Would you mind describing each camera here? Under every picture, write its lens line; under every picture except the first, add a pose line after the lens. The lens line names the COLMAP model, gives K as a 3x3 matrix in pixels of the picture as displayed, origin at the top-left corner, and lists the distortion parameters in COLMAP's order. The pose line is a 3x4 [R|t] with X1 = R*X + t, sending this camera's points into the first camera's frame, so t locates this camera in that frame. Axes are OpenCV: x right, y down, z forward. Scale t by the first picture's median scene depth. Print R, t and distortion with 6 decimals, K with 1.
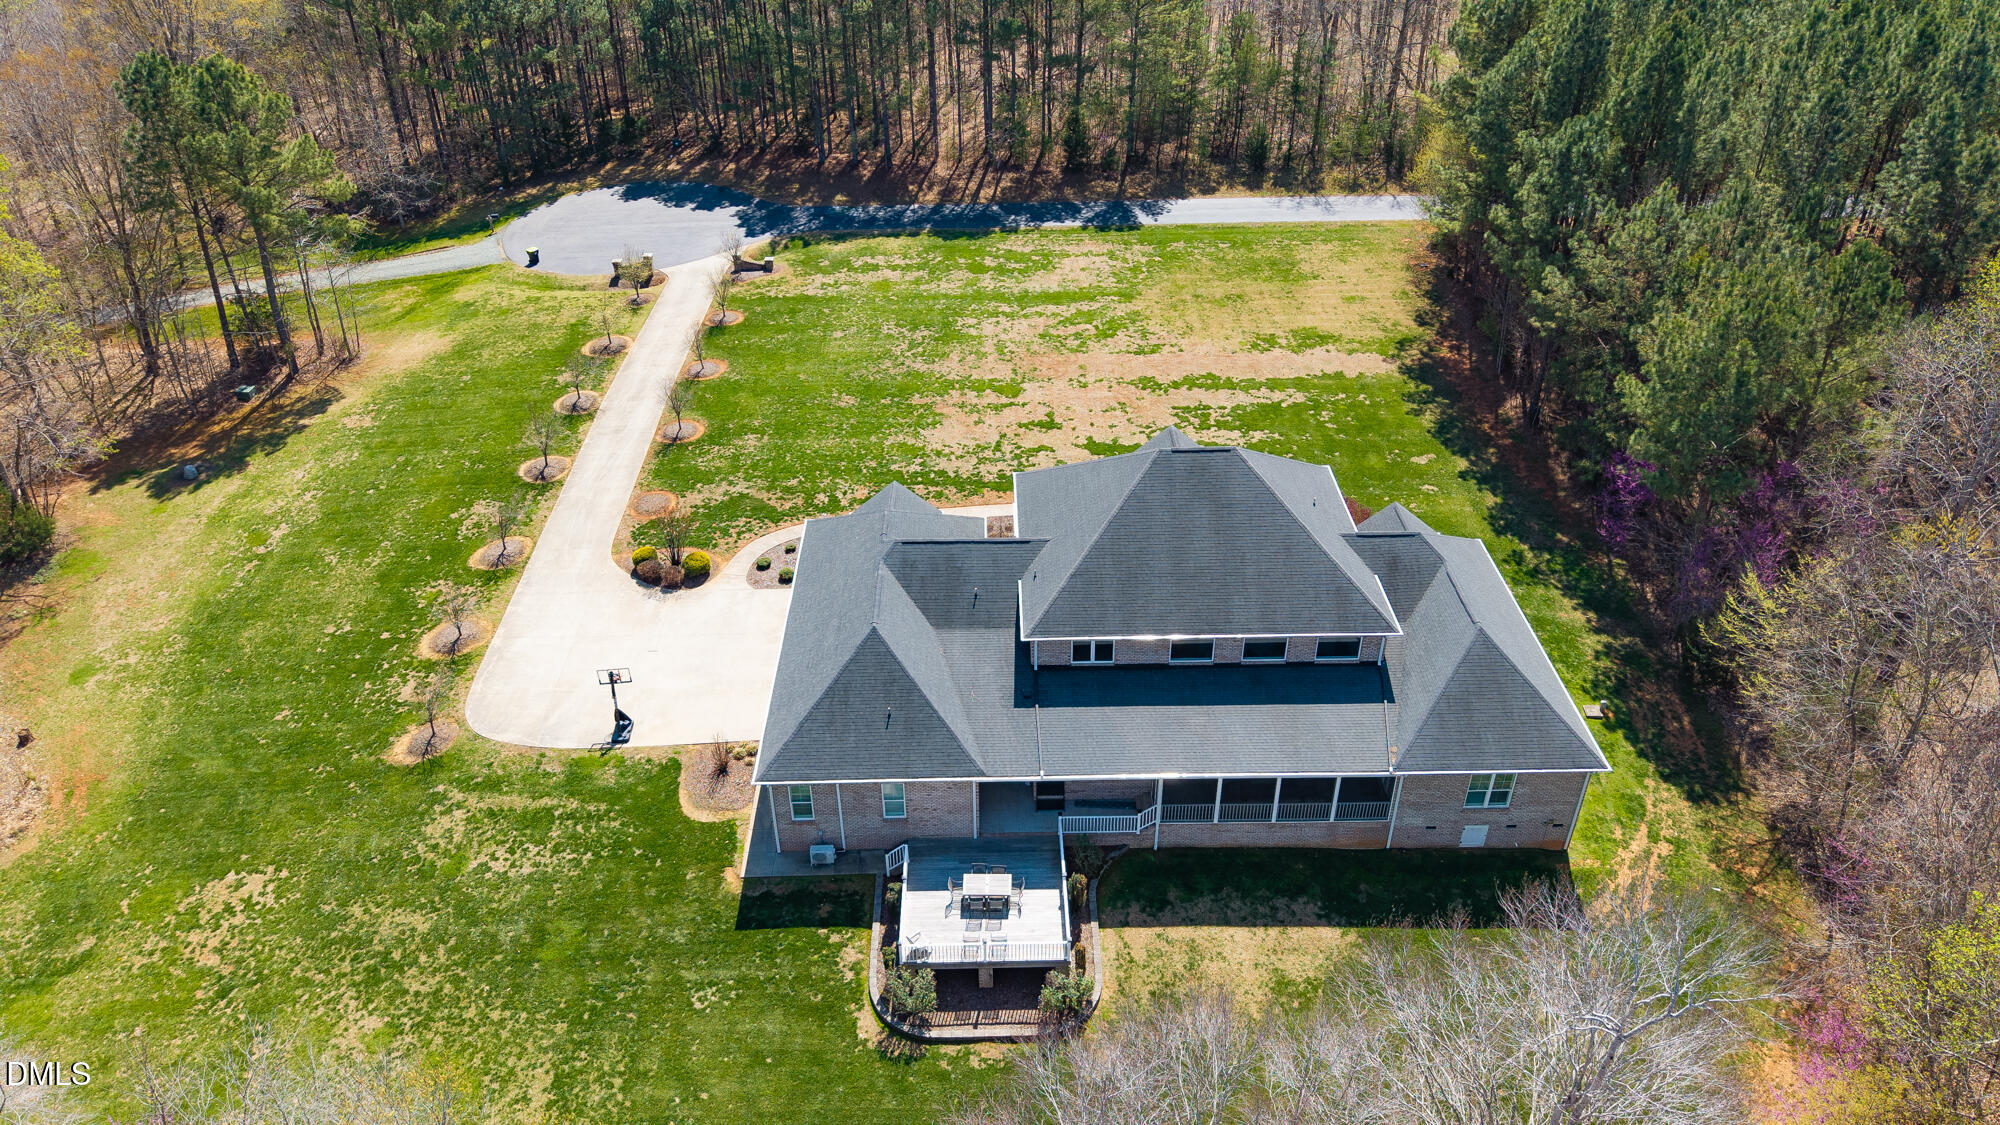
lens RADIAL K [[1354.0, 0, 994.1], [0, 1354.0, 546.1], [0, 0, 1]] dist [0.000821, -0.016977]
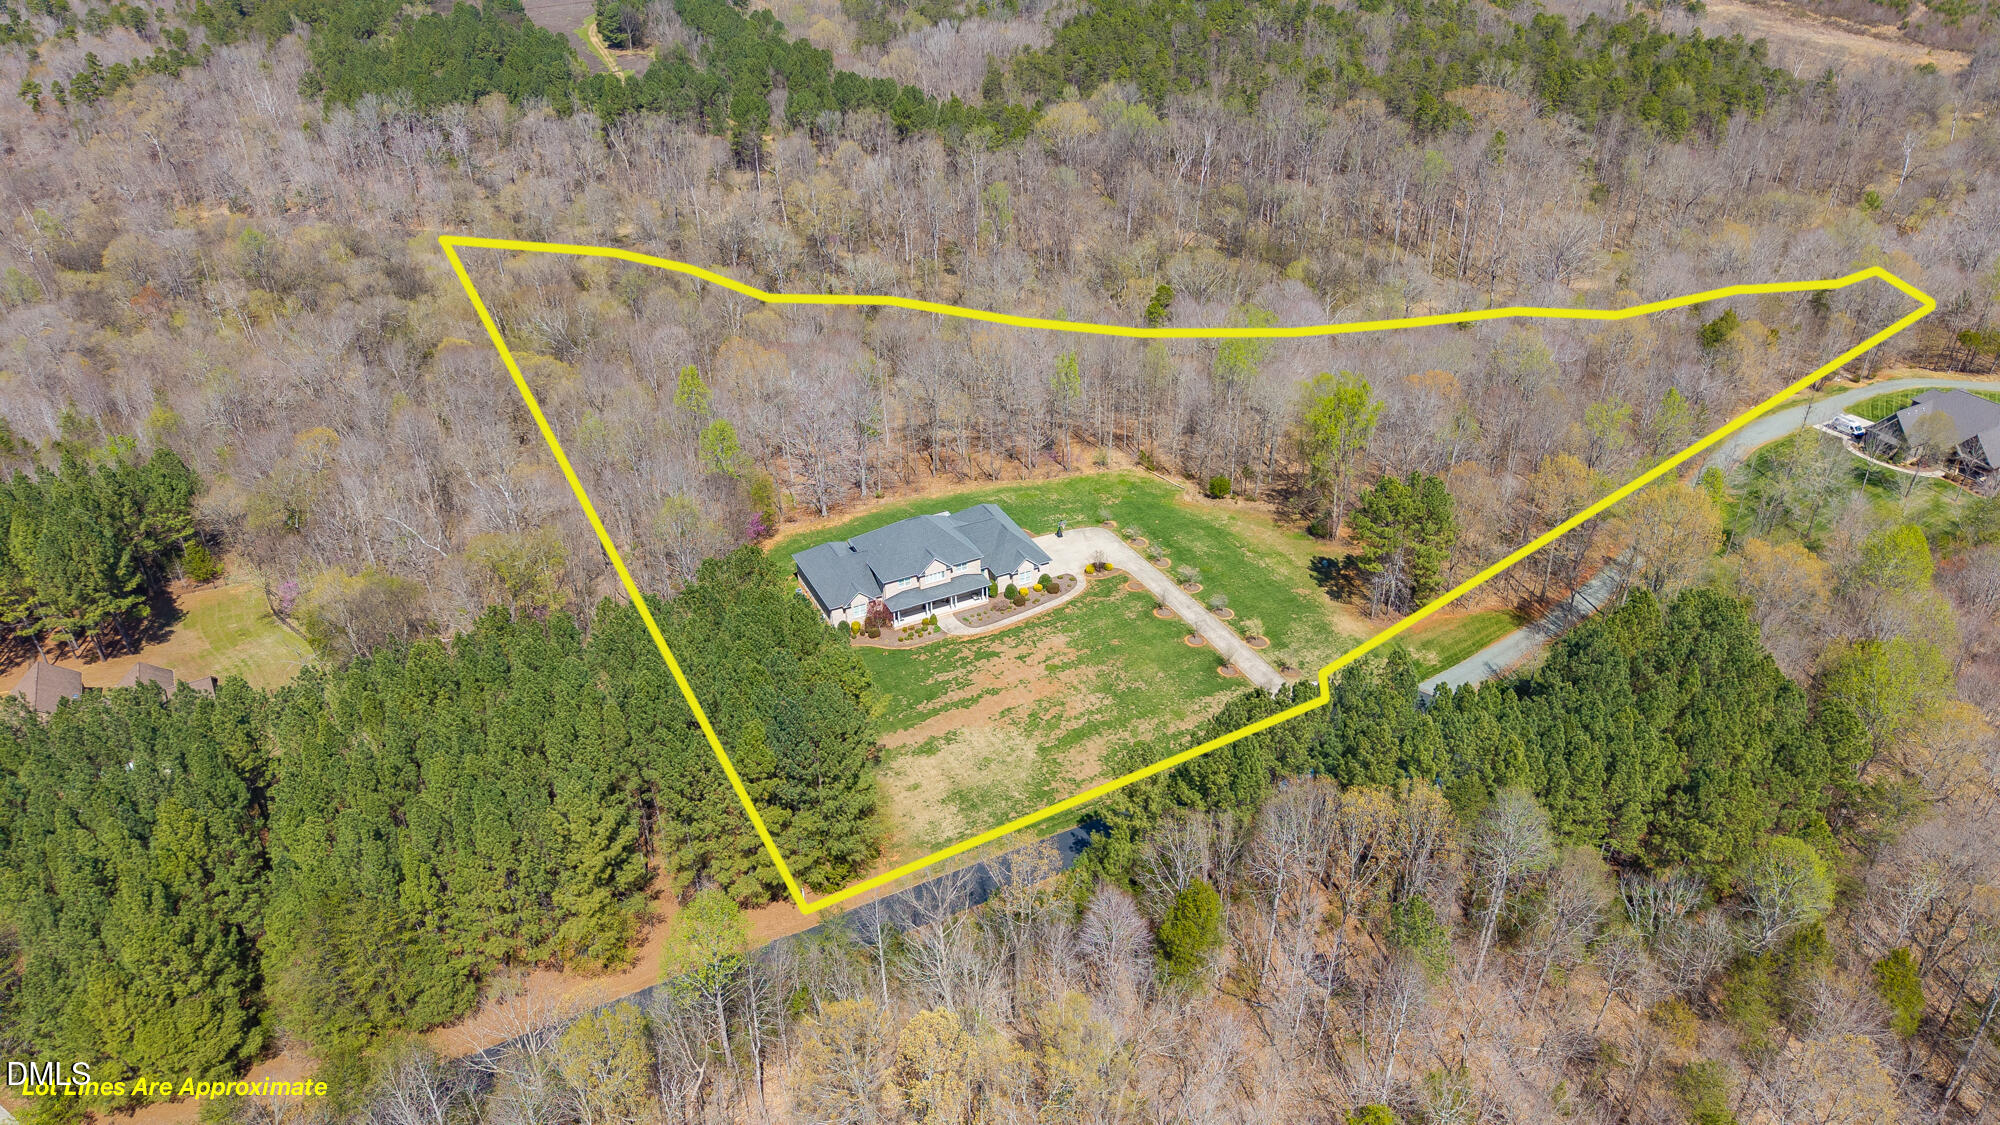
lens RADIAL K [[1354.0, 0, 1014.0], [0, 1354.0, 554.9], [0, 0, 1]] dist [0.000821, -0.016977]
pose [[-0.901556, 0.240298, -0.359798, 0.759936], [-0.216652, 0.469091, 0.856163, -1.940939], [0.374512, 0.849830, -0.370851, 1.594756]]
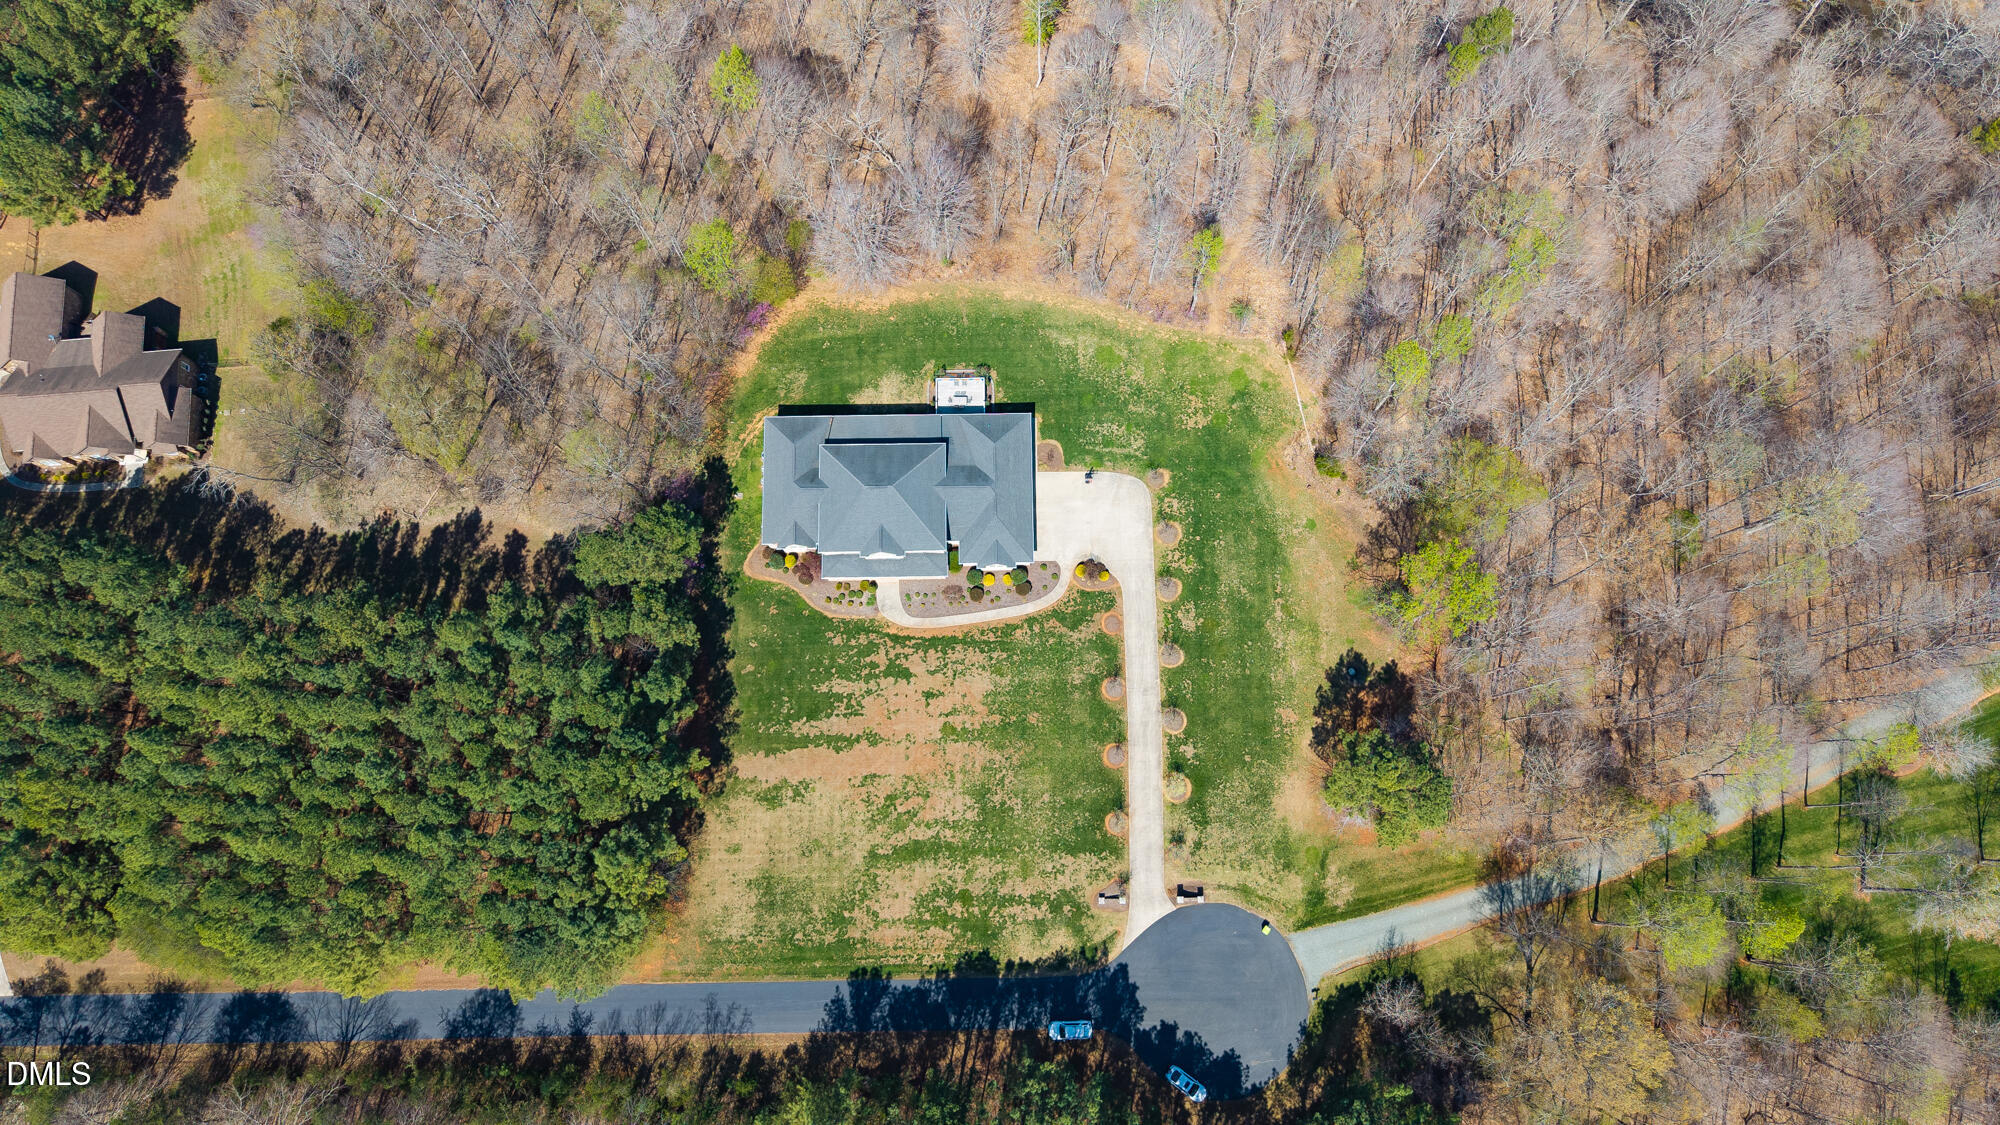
lens RADIAL K [[1354.0, 0, 1012.4], [0, 1354.0, 561.6], [0, 0, 1]] dist [0.000821, -0.016977]
pose [[-0.999997, 0.002457, 0.000792, -0.080720], [-0.000086, -0.338289, 0.941042, -1.808935], [0.002580, 0.941039, 0.338288, 0.143010]]
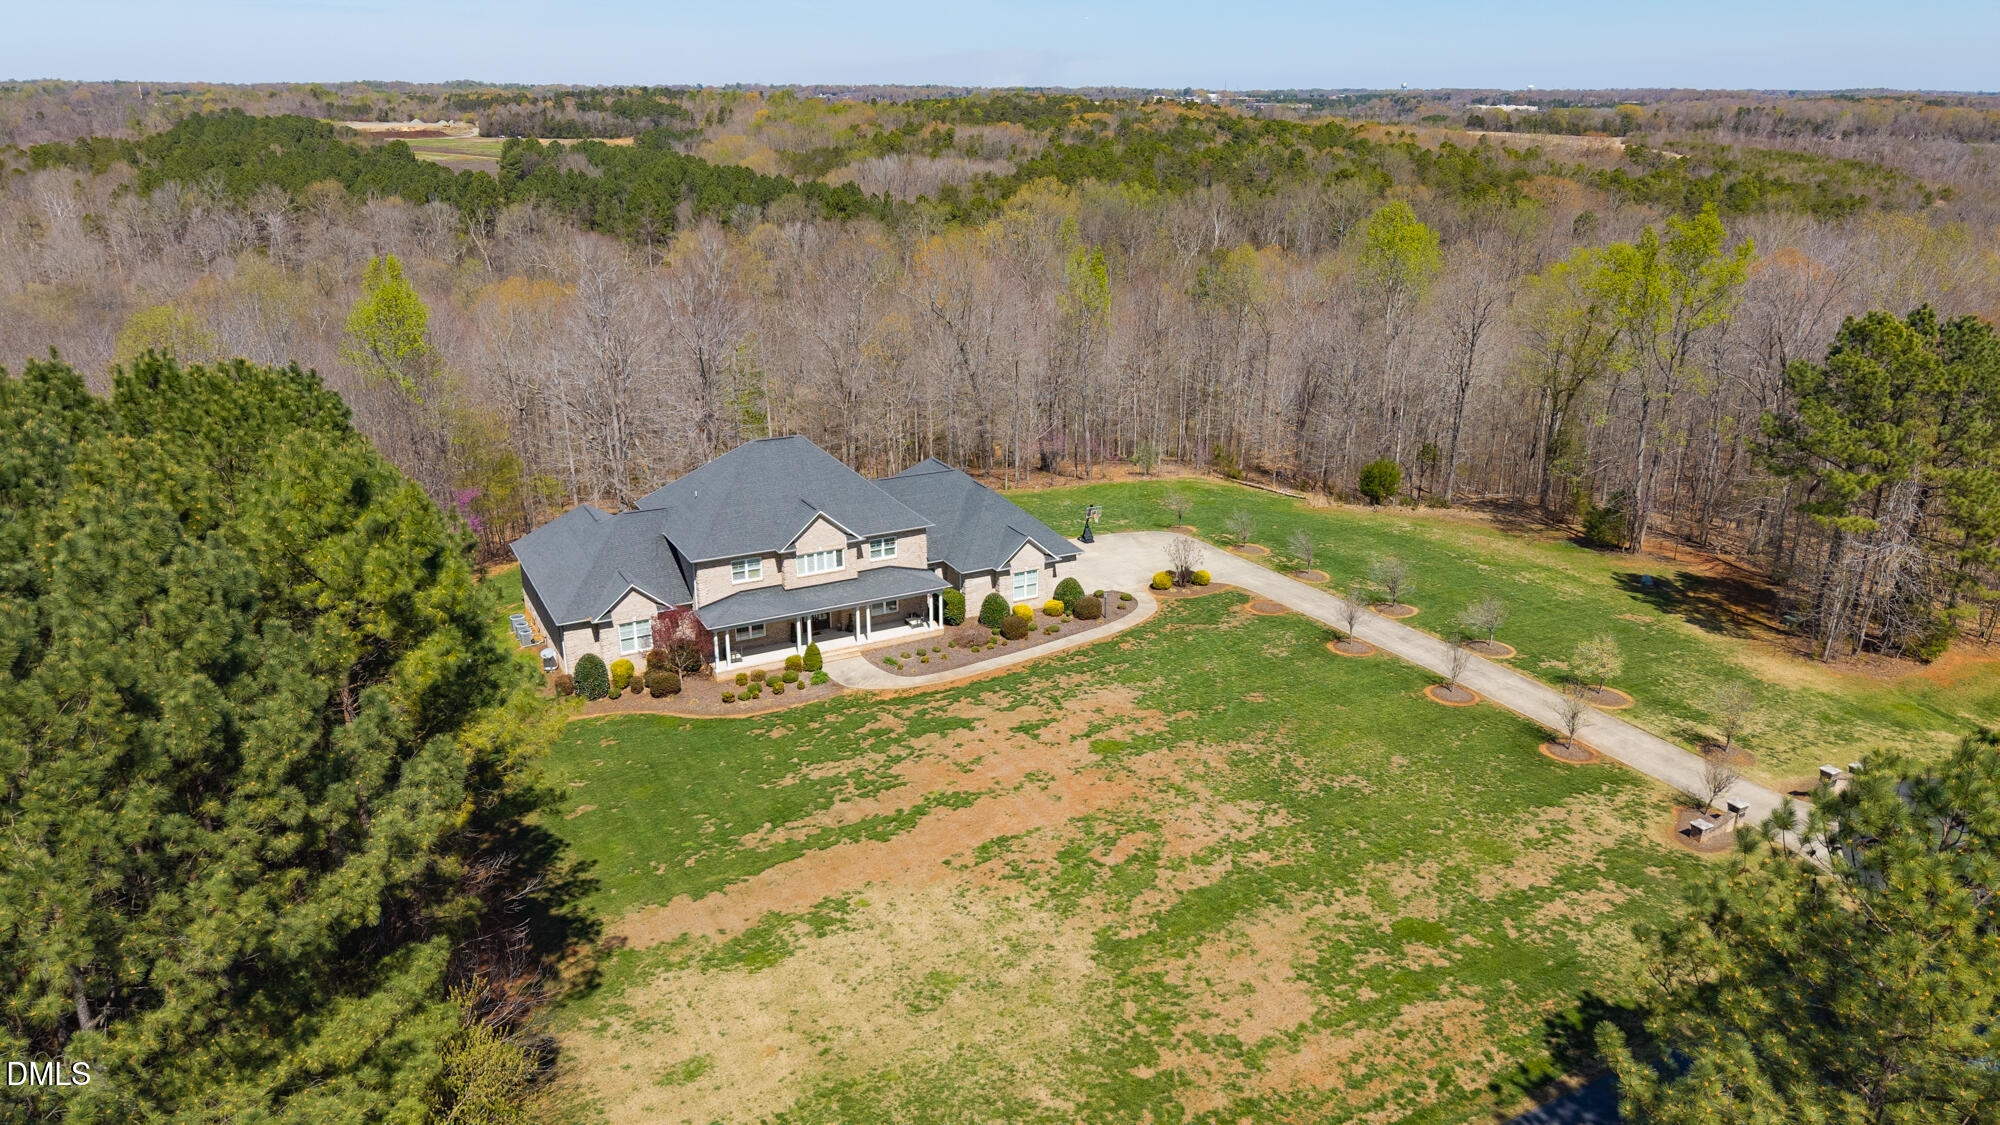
lens RADIAL K [[1354.0, 0, 1012.9], [0, 1354.0, 555.1], [0, 0, 1]] dist [0.000821, -0.016977]
pose [[-0.887366, 0.154965, -0.434243, 0.385972], [-0.247461, 0.634605, 0.732148, -0.751992], [0.389030, 0.757141, -0.524779, 1.308031]]
